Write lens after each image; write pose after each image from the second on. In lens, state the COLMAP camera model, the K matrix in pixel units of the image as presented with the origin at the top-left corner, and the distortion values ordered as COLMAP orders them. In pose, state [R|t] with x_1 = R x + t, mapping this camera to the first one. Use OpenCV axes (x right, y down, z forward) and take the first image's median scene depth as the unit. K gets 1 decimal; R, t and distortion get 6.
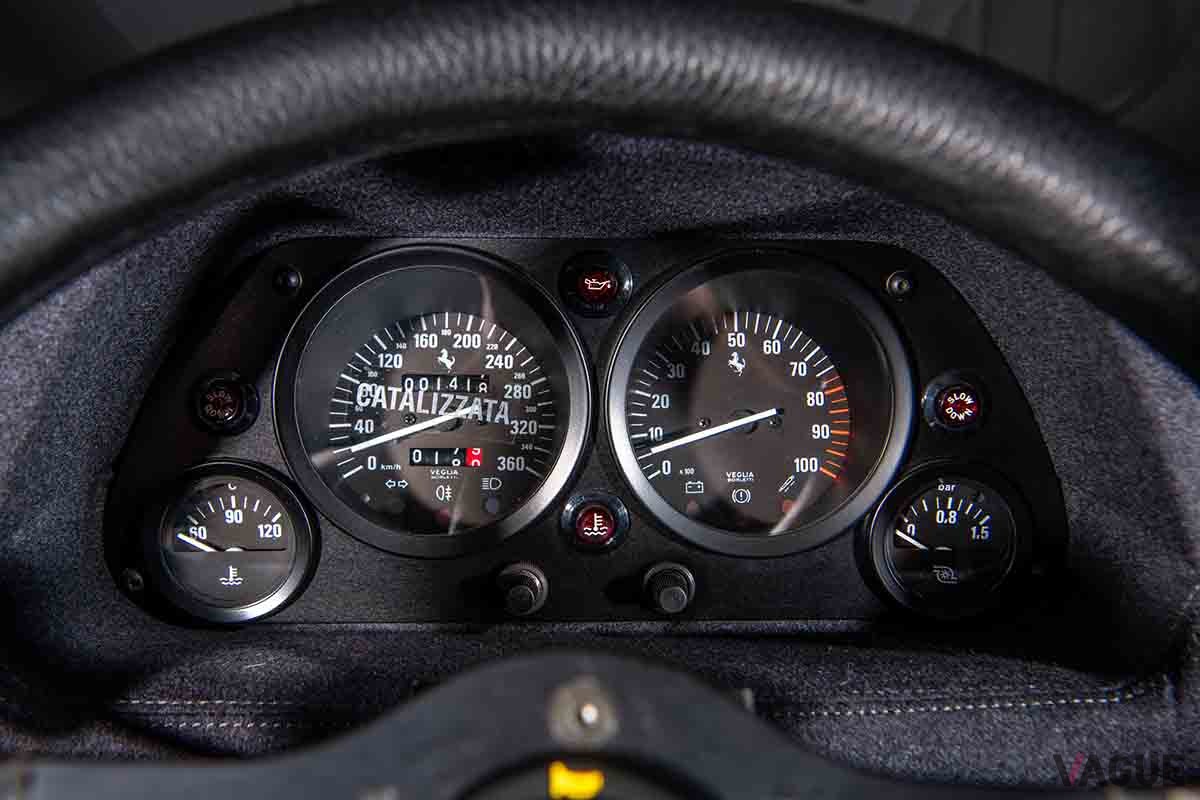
lens RADIAL K [[1201.6, 0, 600.0], [0, 1201.6, 400.0], [0, 0, 1]] dist [0.007270, 0.003607]
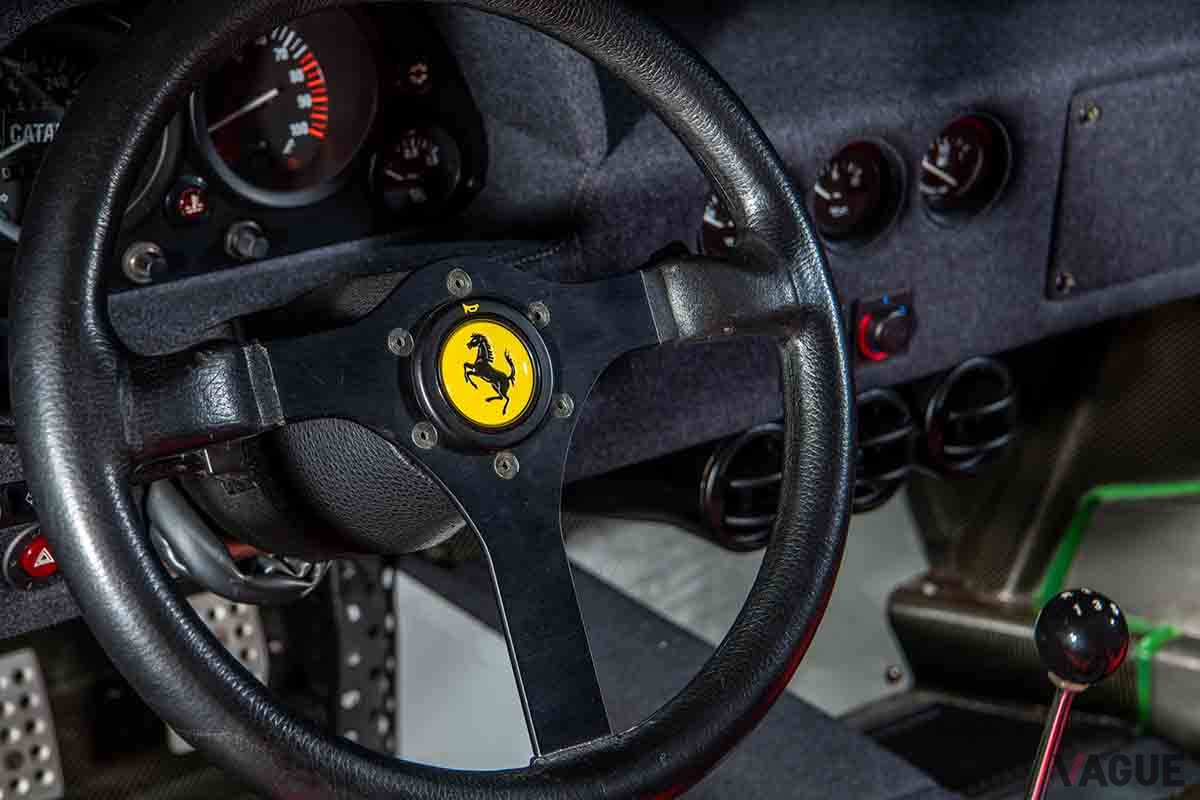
lens RADIAL K [[2349.4, 0, 600.0], [0, 2349.4, 400.0], [0, 0, 1]] dist [0.324288, 0.066920]
pose [[0.802728, -0.229490, 0.550420, -1.118342], [0.093338, 0.959963, 0.264119, -0.333312], [-0.588996, -0.160641, 0.792009, -1.348385]]
